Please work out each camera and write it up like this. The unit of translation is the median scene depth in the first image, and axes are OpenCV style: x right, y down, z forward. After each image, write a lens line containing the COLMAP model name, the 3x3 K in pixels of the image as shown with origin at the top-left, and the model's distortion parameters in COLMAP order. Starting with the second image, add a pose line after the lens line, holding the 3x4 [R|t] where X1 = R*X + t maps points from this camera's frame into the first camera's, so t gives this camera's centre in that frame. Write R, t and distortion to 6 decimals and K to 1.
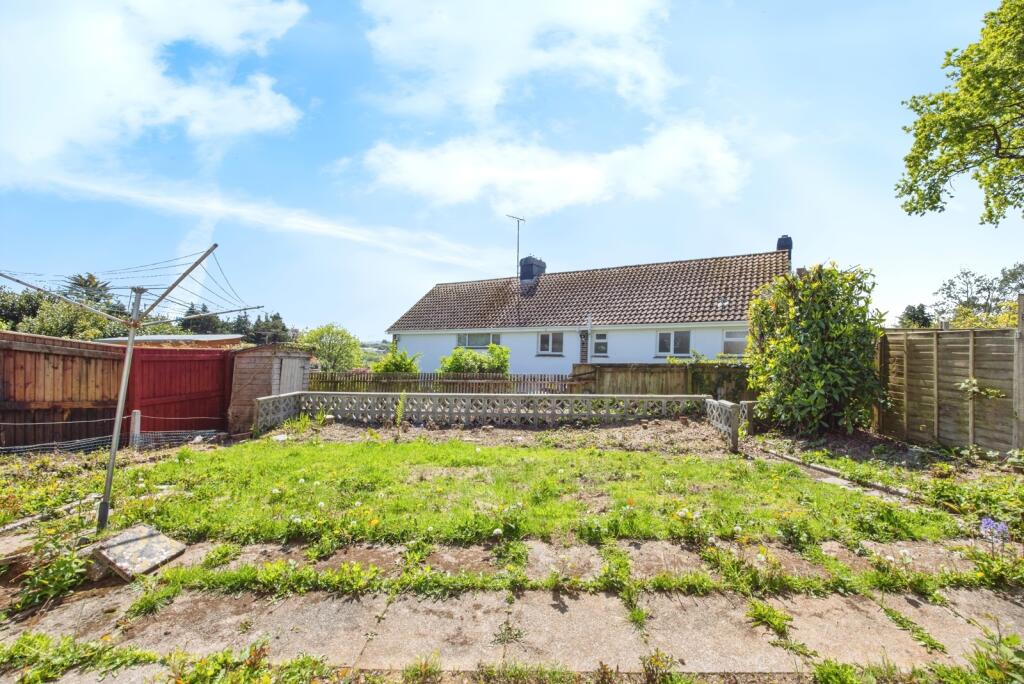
lens RADIAL K [[451.5, 0, 516.5], [0, 451.5, 340.6], [0, 0, 1]] dist [-0.020945, 0.000698]
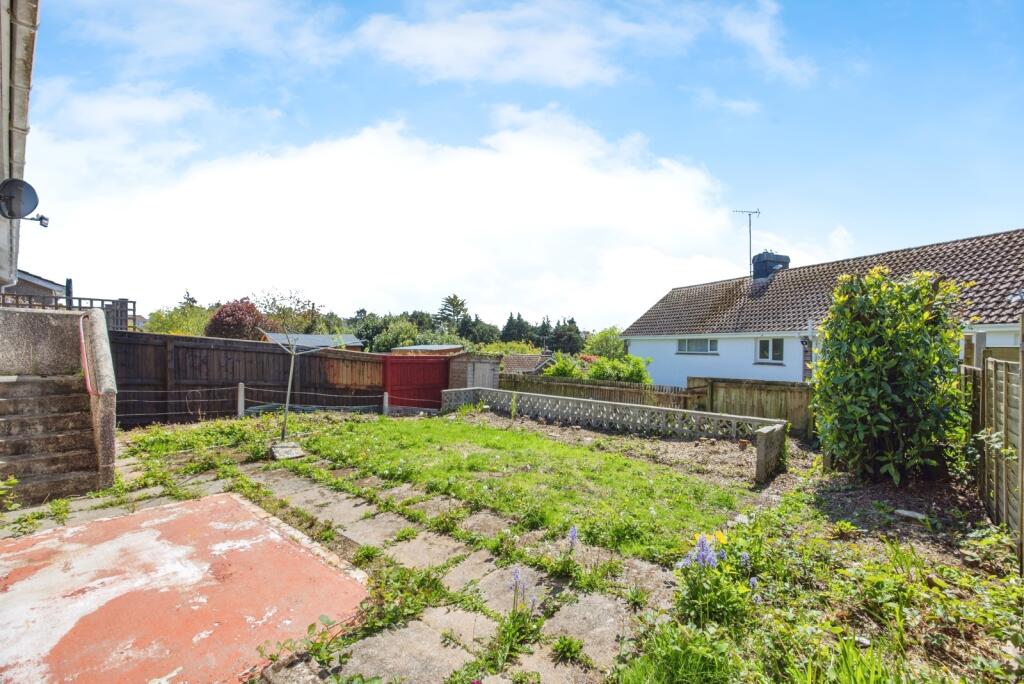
lens RADIAL K [[451.5, 0, 511.7], [0, 451.5, 344.3], [0, 0, 1]] dist [-0.020945, 0.000698]
pose [[0.774561, 0.003455, -0.632489, 0.547364], [0.004218, 0.999935, 0.010627, -0.039768], [0.632485, -0.010899, 0.774496, -0.028927]]
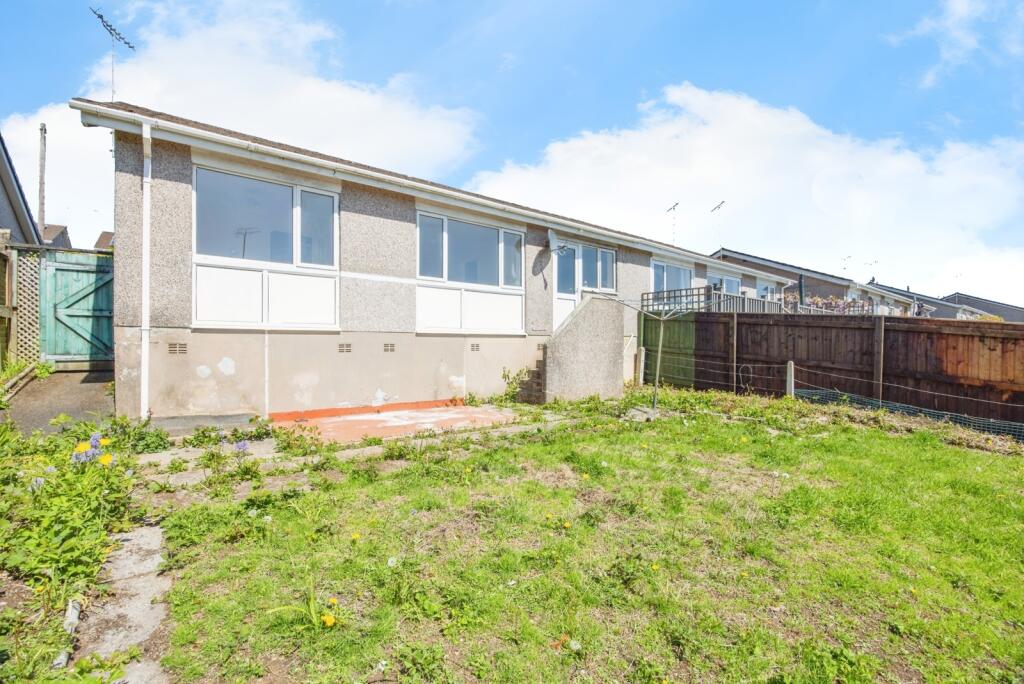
lens RADIAL K [[451.5, 0, 510.3], [0, 451.5, 345.5], [0, 0, 1]] dist [-0.020945, 0.000698]
pose [[-0.787011, 0.002837, -0.616933, 0.423402], [0.010050, 0.999916, -0.008224, 0.038065], [0.616858, -0.012673, -0.786973, 0.877198]]
